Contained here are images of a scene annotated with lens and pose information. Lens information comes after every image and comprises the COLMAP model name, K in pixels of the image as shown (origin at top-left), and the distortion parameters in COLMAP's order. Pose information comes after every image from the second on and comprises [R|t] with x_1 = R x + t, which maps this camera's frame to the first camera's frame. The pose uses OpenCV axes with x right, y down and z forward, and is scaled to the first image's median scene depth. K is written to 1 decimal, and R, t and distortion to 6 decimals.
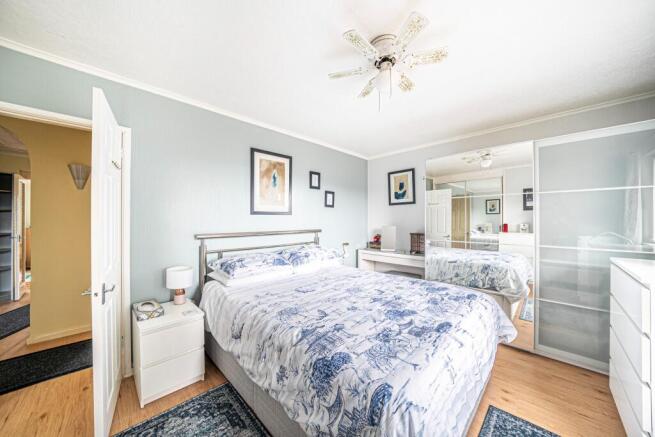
lens RADIAL K [[224.4, 0, 324.5], [0, 224.4, 219.6], [0, 0, 1]] dist [-0.010954, 0.000117]
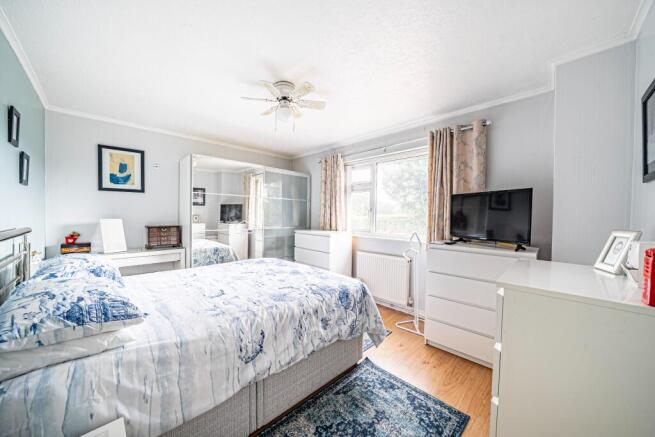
lens RADIAL K [[239.2, 0, 324.6], [0, 239.2, 216.6], [0, 0, 1]] dist [-0.022265, -0.000065]
pose [[0.001116, -0.005492, 0.999984, -0.521413], [-0.013929, 0.999888, 0.005507, 0.007144], [-0.999902, -0.013935, 0.001040, 0.315641]]
